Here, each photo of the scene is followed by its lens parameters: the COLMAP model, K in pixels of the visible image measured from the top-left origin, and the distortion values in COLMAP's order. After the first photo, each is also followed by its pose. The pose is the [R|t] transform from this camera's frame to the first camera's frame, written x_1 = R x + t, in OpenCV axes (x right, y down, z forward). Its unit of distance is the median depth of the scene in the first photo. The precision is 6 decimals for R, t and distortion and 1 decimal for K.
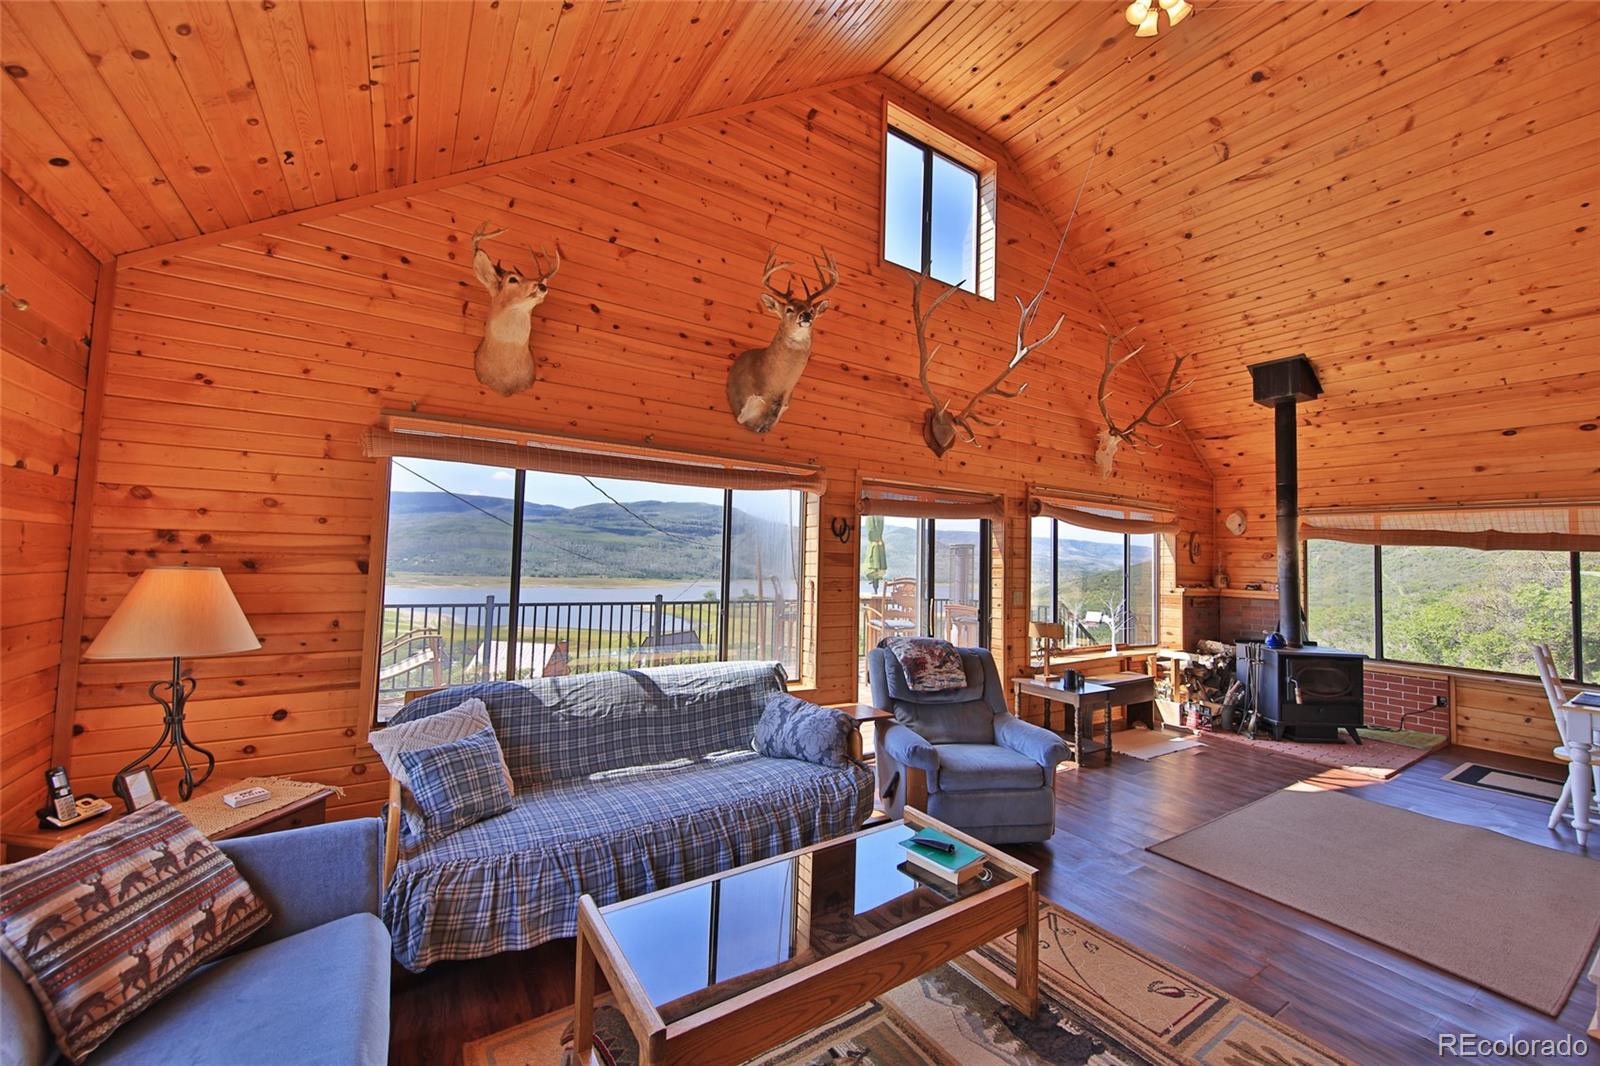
lens RADIAL K [[611.9, 0, 802.8], [0, 611.9, 529.6], [0, 0, 1]] dist [0.017789, -0.009256]
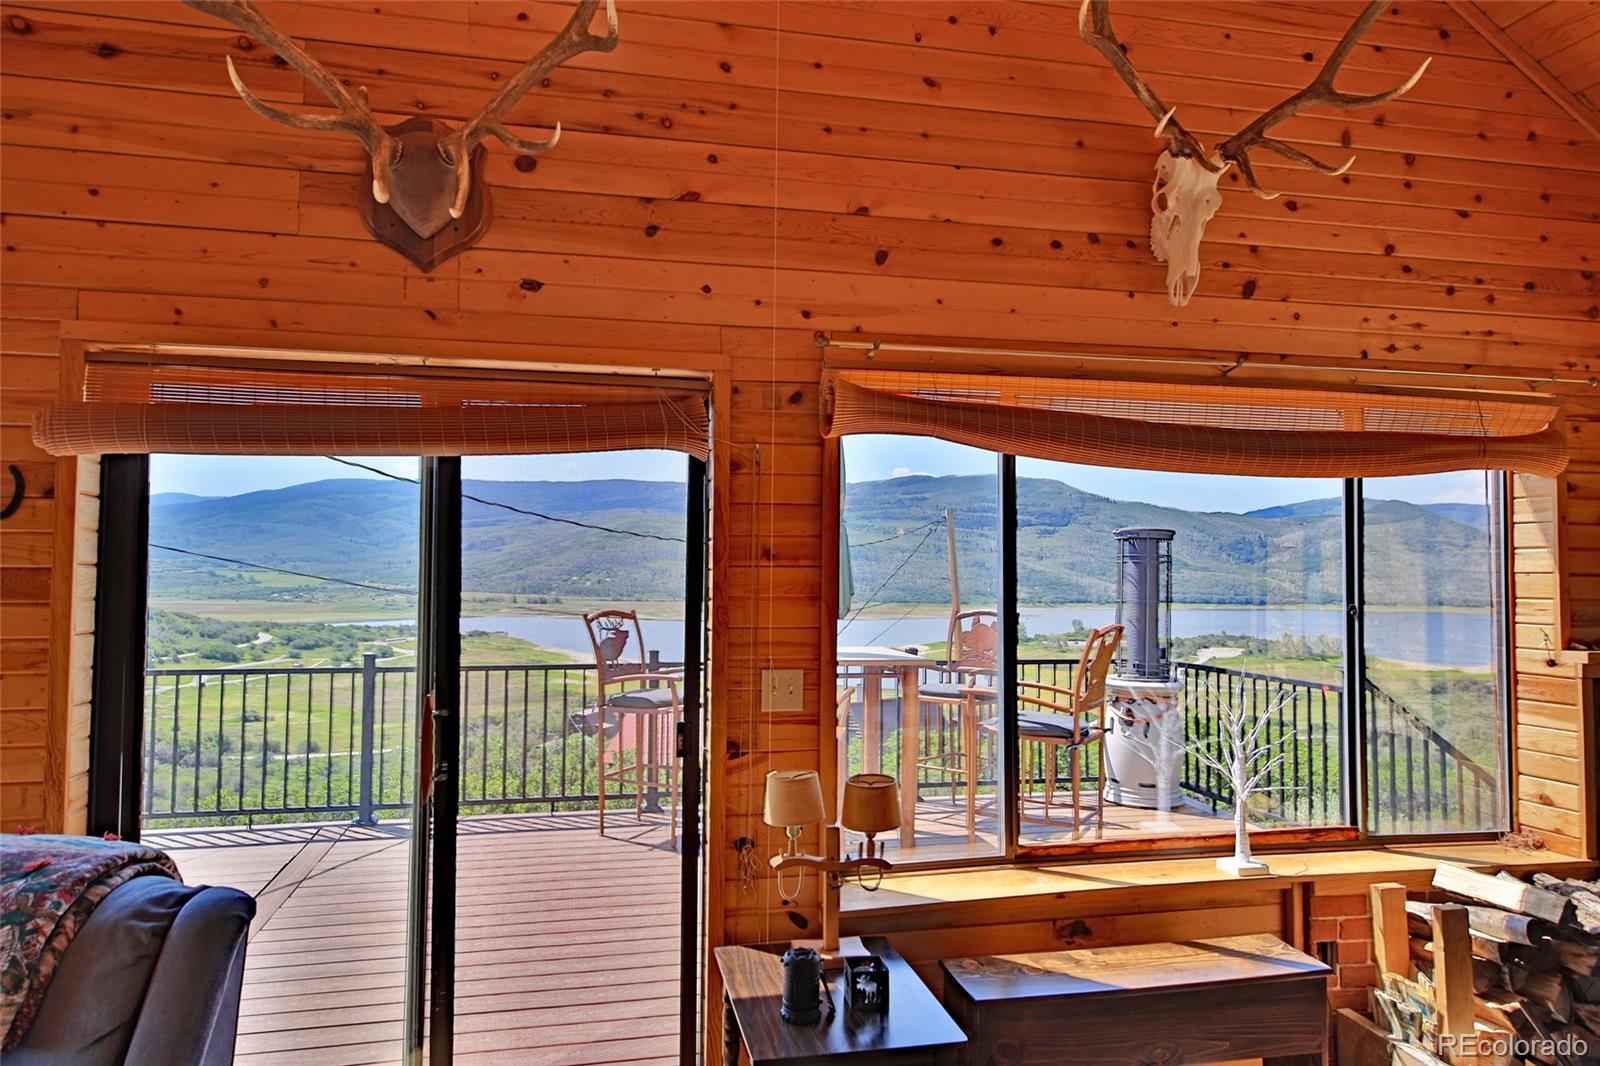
lens RADIAL K [[1025.4, 0, 800.1], [0, 1025.4, 530.3], [0, 0, 1]] dist [0.024963, -0.010371]
pose [[0.936261, -0.033570, -0.349698, 0.533093], [0.036864, 0.999316, 0.002766, 0.025345], [0.349366, -0.015481, 0.936858, 0.481734]]
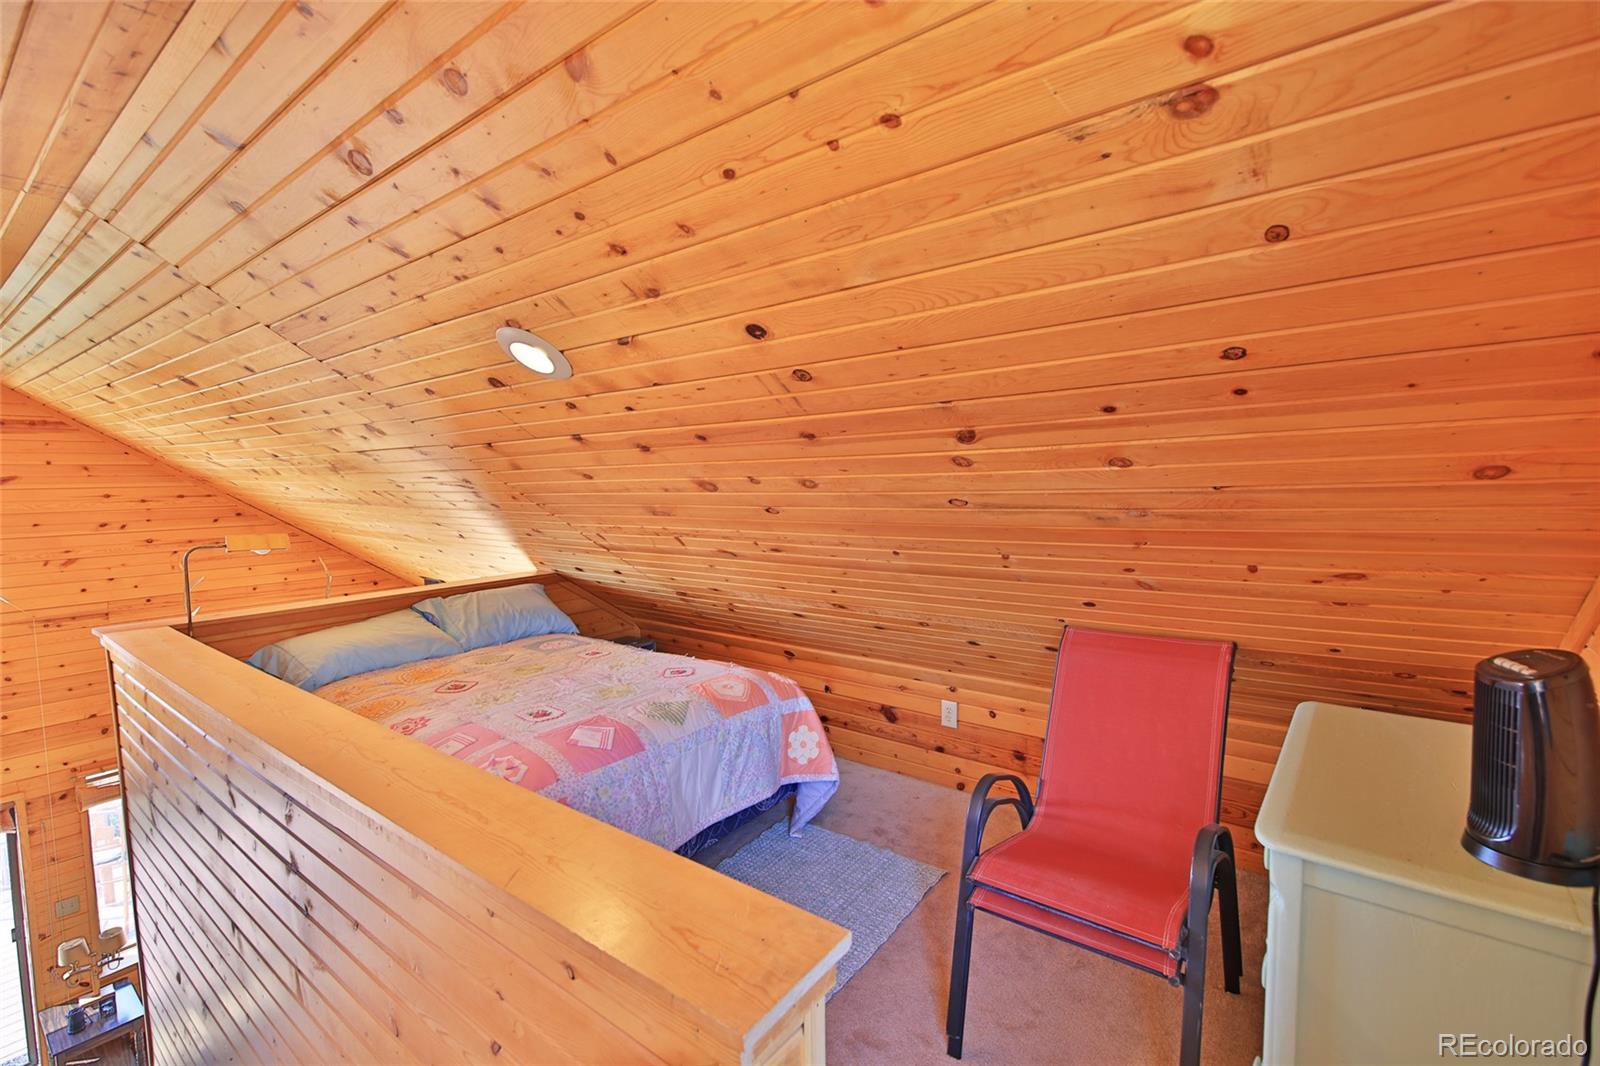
lens RADIAL K [[720.7, 0, 802.9], [0, 720.7, 529.3], [0, 0, 1]] dist [0.020024, -0.008480]
pose [[0.946804, -0.065282, 0.315118, 0.997420], [0.022556, 0.990262, 0.137379, -0.505137], [-0.321018, -0.122964, 0.939057, -0.204361]]
